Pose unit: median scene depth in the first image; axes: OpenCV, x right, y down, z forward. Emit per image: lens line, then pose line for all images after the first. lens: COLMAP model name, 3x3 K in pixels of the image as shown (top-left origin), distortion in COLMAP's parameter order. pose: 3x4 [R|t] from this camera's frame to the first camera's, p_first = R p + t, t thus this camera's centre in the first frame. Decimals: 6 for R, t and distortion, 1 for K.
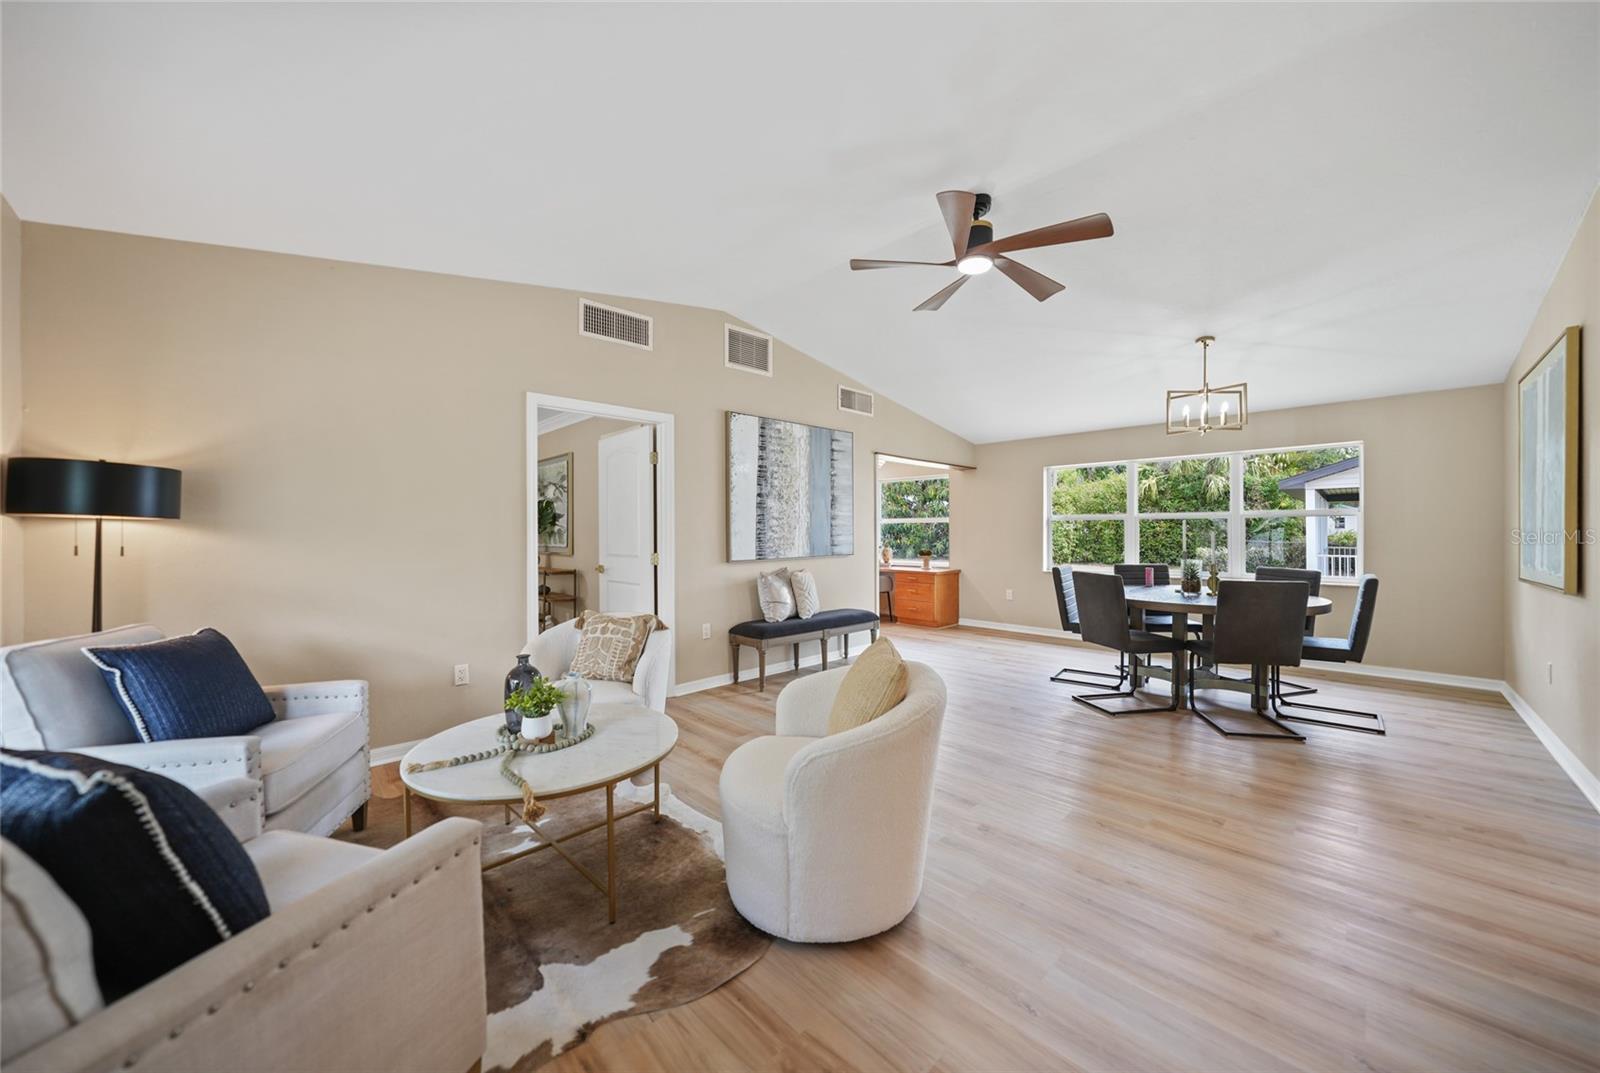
lens RADIAL K [[578.3, 0, 800.9], [0, 578.3, 527.3], [0, 0, 1]] dist [-0.002481, -0.000129]
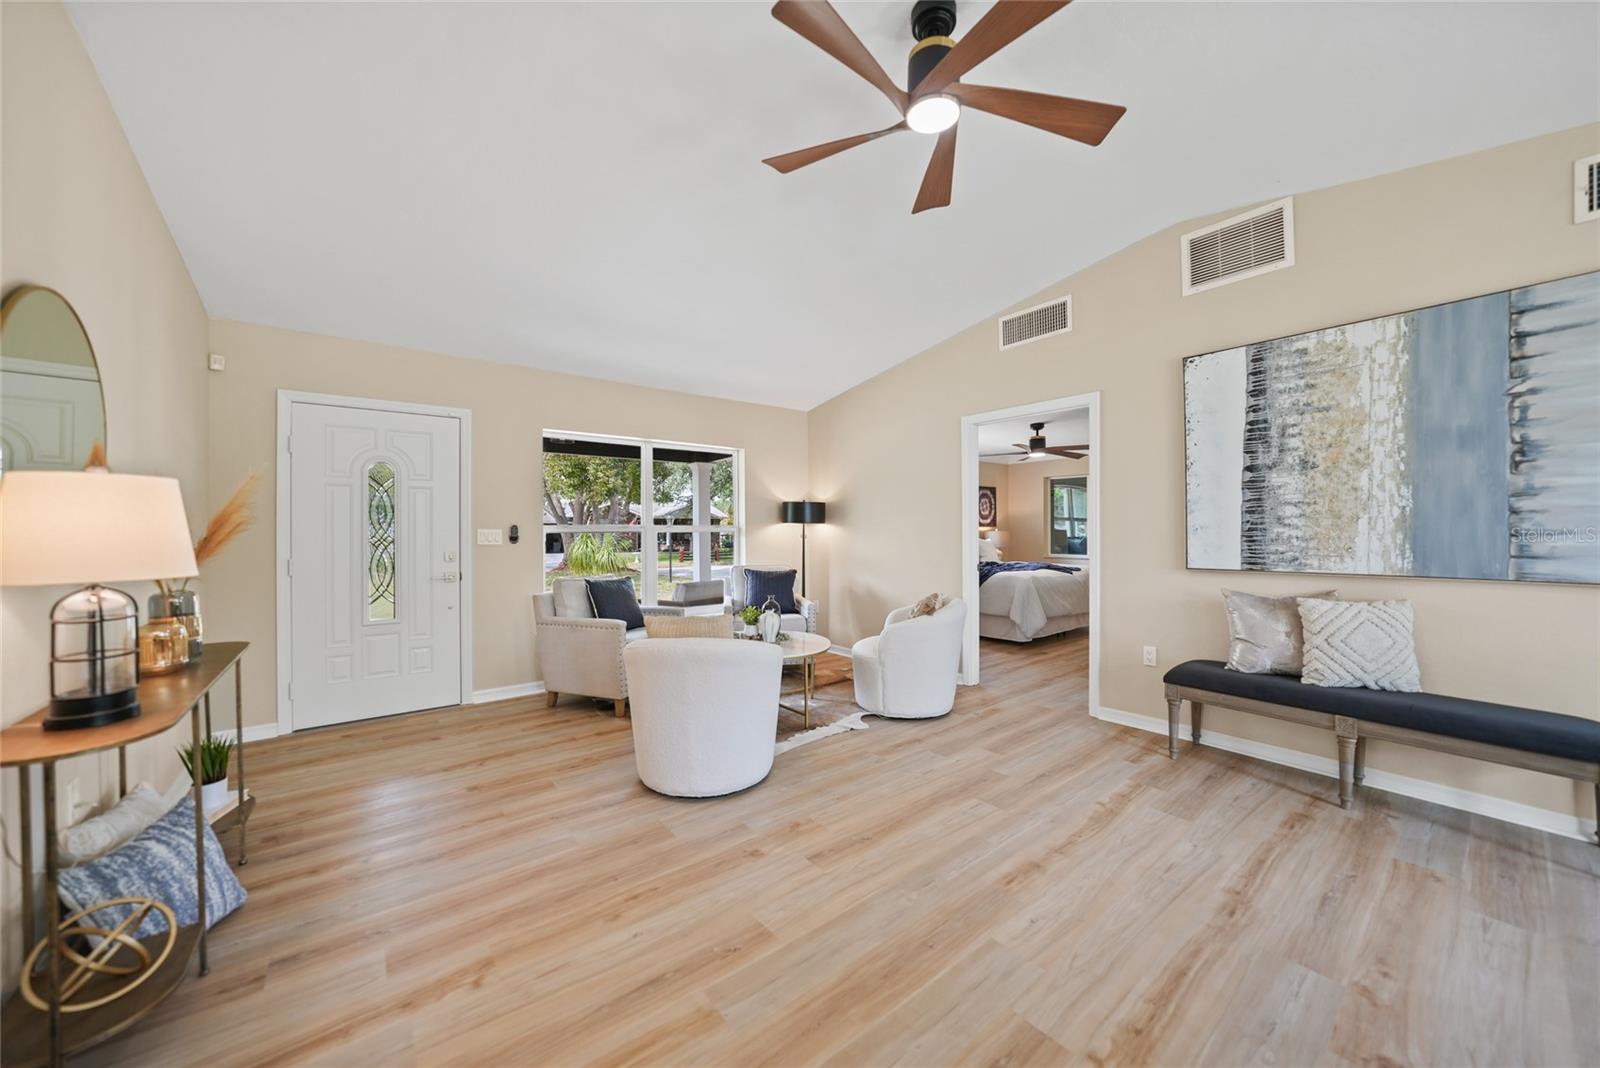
lens RADIAL K [[567.6, 0, 801.9], [0, 567.6, 530.4], [0, 0, 1]] dist [-0.029271, 0.006923]
pose [[-0.104812, 0.002460, -0.994489, 0.583189], [0.010520, 0.999944, 0.001365, 0.005717], [0.994436, -0.010319, -0.104832, 0.574291]]
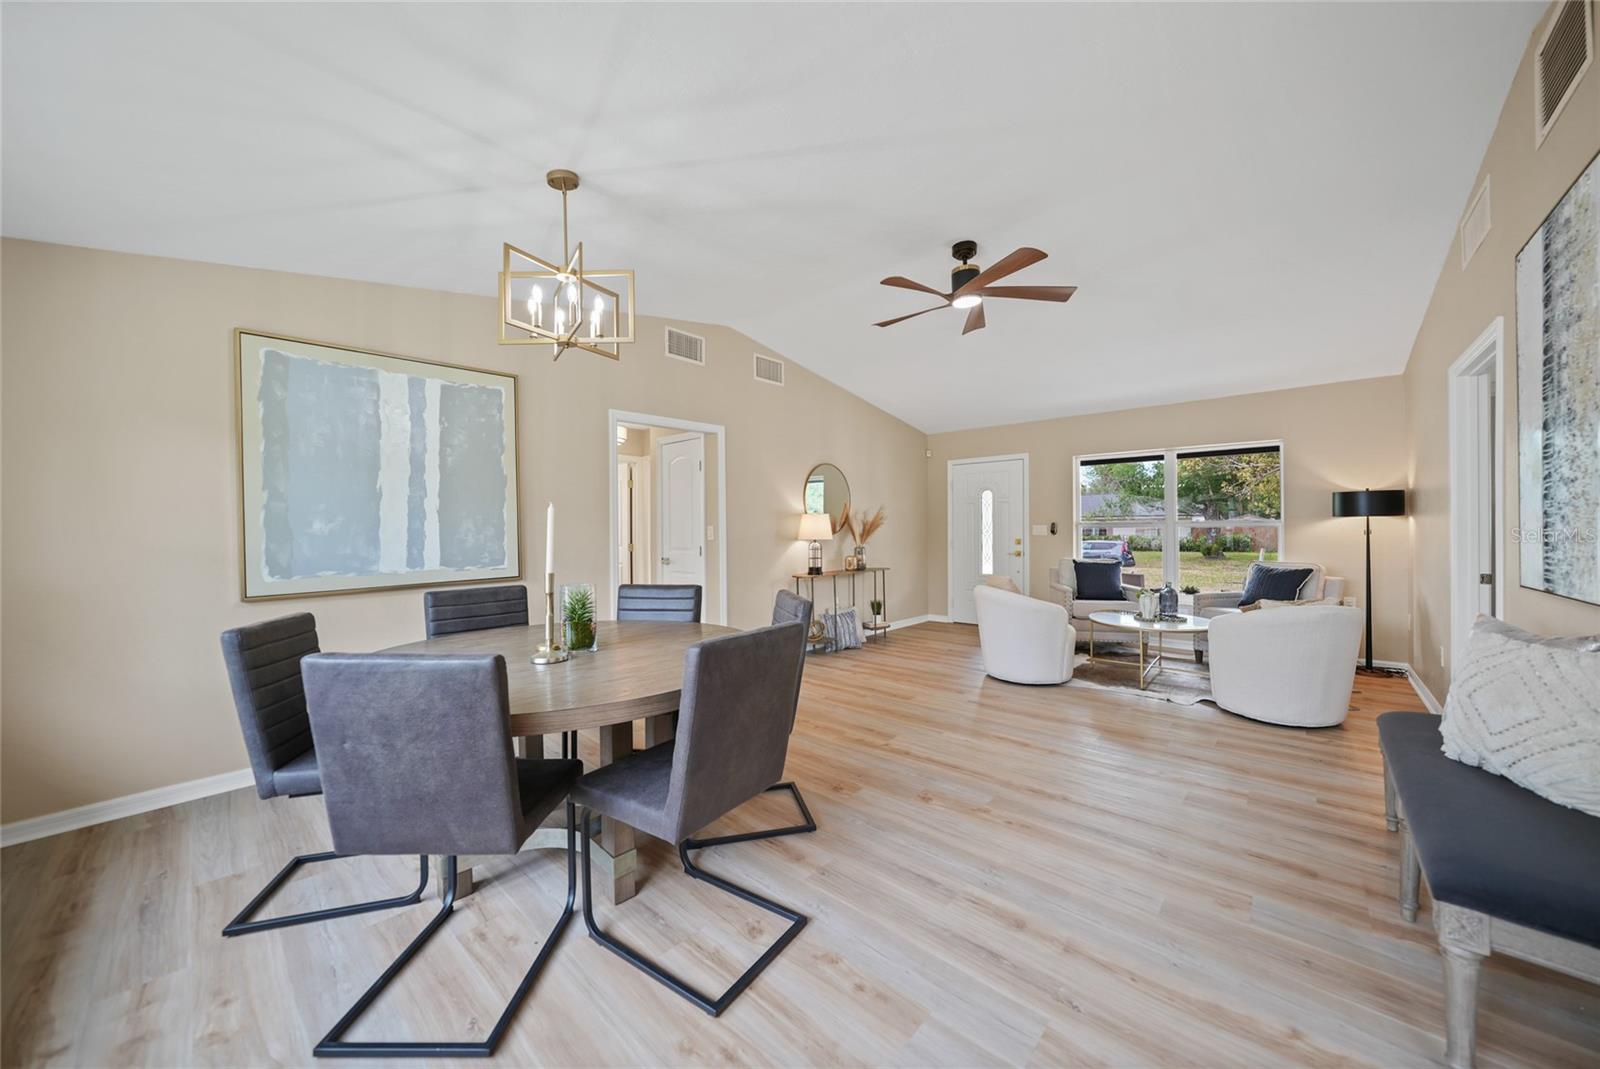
lens RADIAL K [[552.7, 0, 800.0], [0, 552.7, 534.5], [0, 0, 1]] dist [-0.031109, 0.005769]
pose [[-0.998080, 0.007435, -0.061486, 0.447857], [0.007169, 0.999964, 0.004546, 0.011854], [0.061518, 0.004097, -0.998098, 1.298019]]
